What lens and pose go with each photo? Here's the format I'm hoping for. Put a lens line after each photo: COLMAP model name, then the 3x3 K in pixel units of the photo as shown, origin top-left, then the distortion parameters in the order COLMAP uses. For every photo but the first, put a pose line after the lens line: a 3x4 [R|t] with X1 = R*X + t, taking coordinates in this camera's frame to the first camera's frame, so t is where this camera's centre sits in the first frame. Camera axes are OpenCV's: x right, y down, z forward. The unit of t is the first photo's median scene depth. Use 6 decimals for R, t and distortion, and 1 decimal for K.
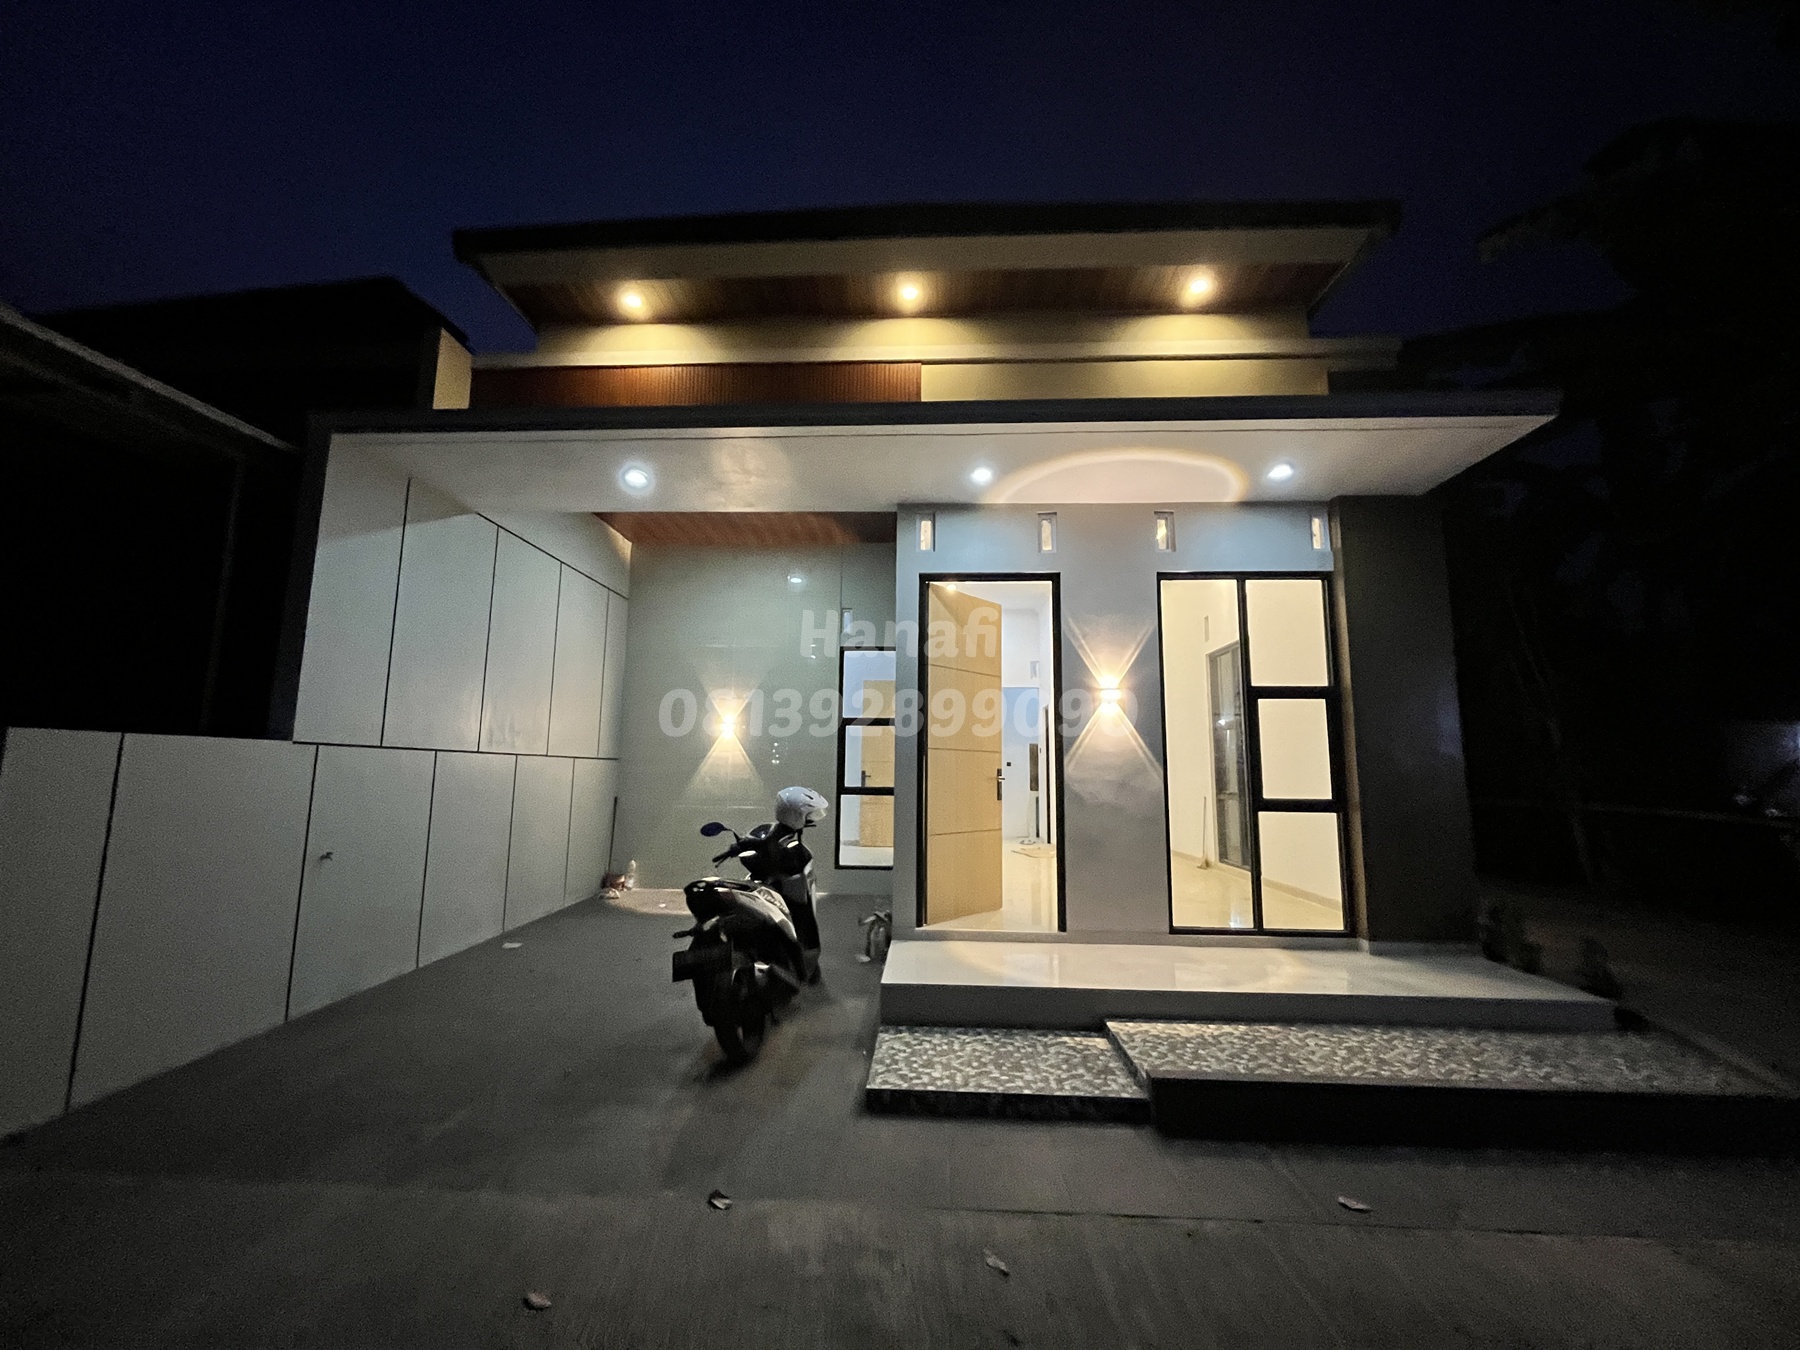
lens RADIAL K [[747.2, 0, 910.7], [0, 747.2, 654.7], [0, 0, 1]] dist [-0.002623, 0.000100]
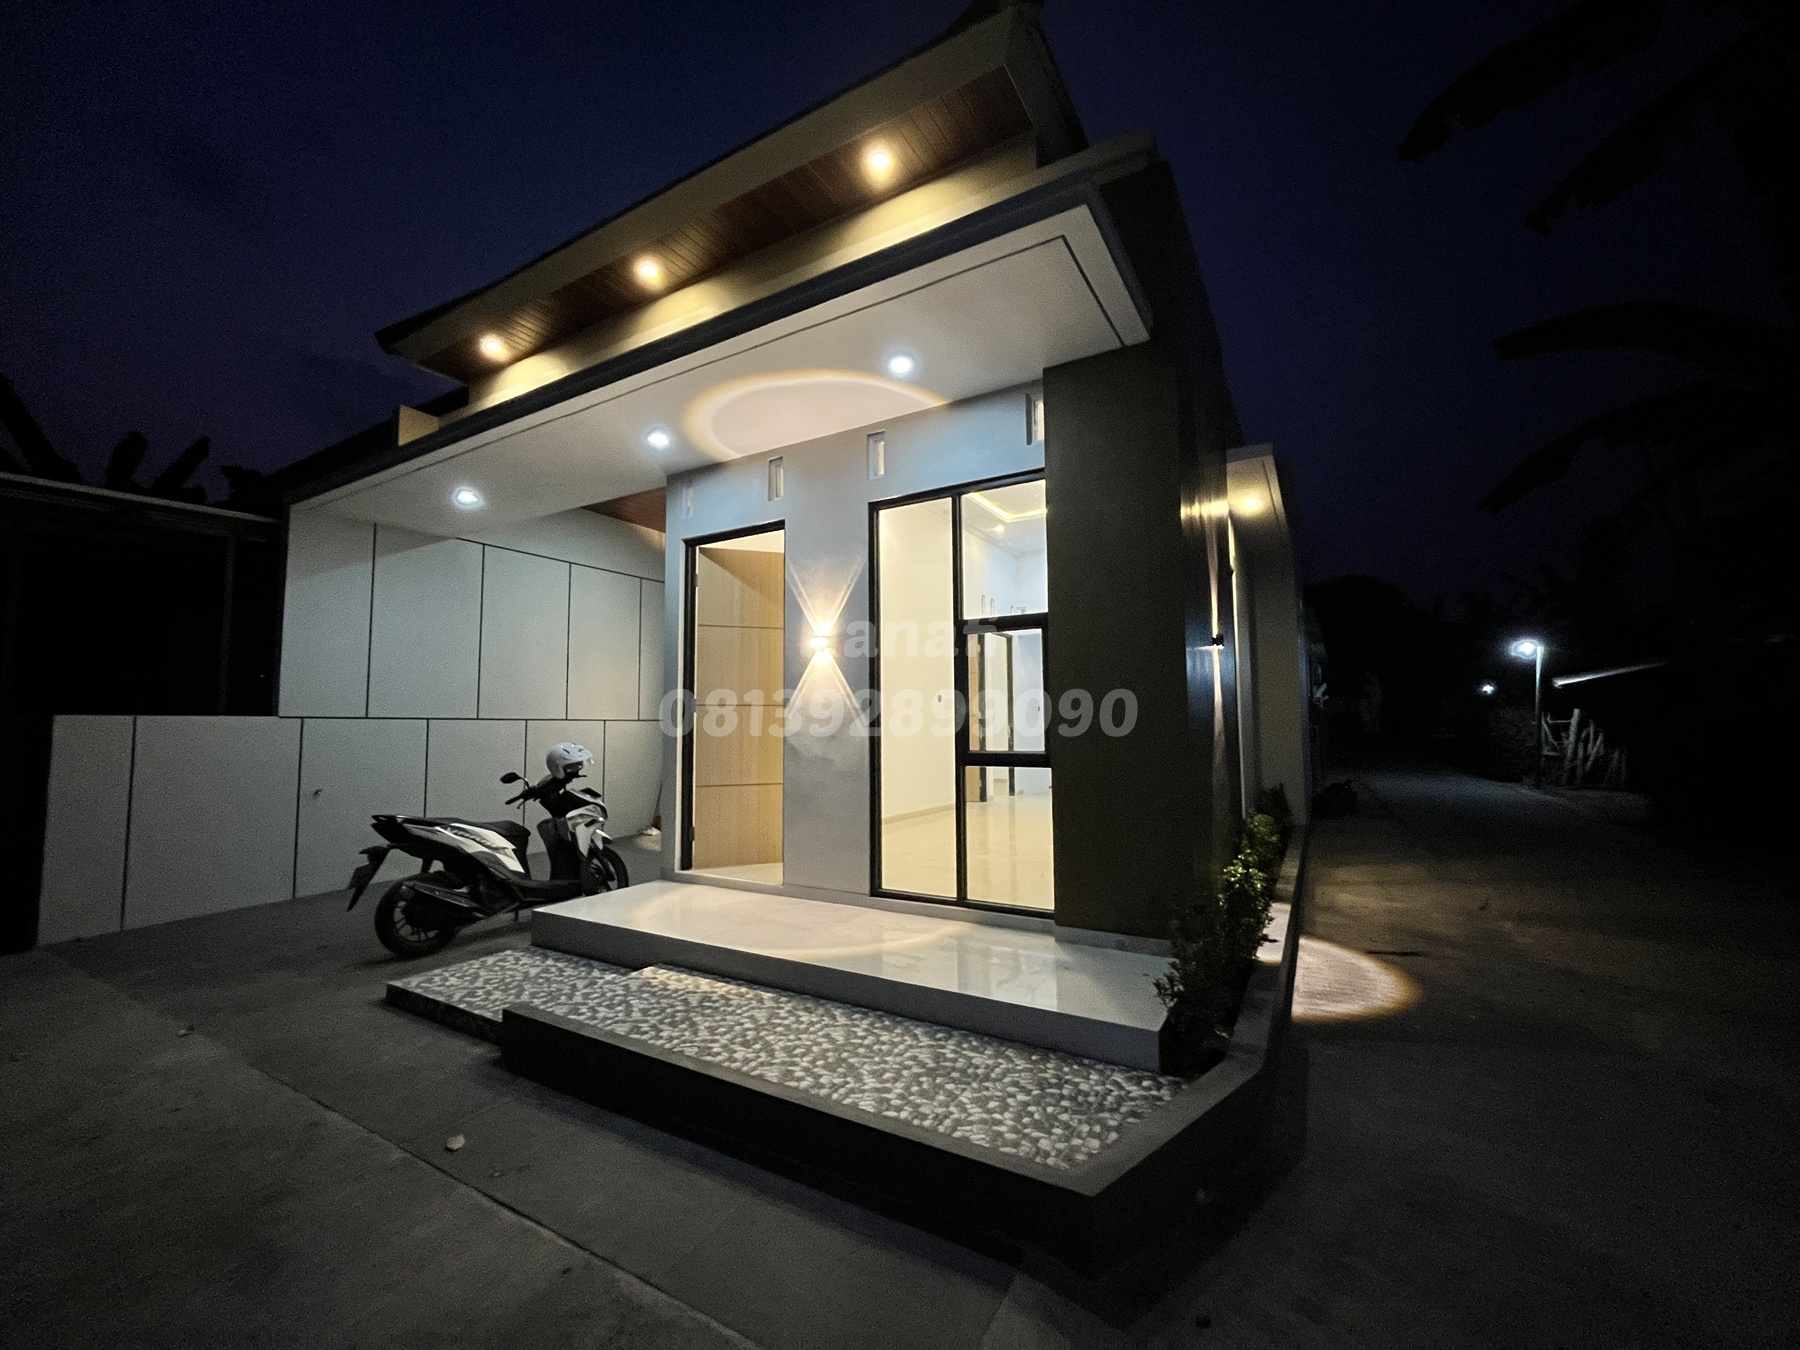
lens RADIAL K [[747.2, 0, 913.8], [0, 747.2, 661.5], [0, 0, 1]] dist [-0.002623, 0.000100]
pose [[0.881271, -0.061060, -0.468650, 0.853506], [0.094349, 0.994388, 0.047860, 0.045283], [0.463098, -0.086395, 0.882087, 0.229388]]
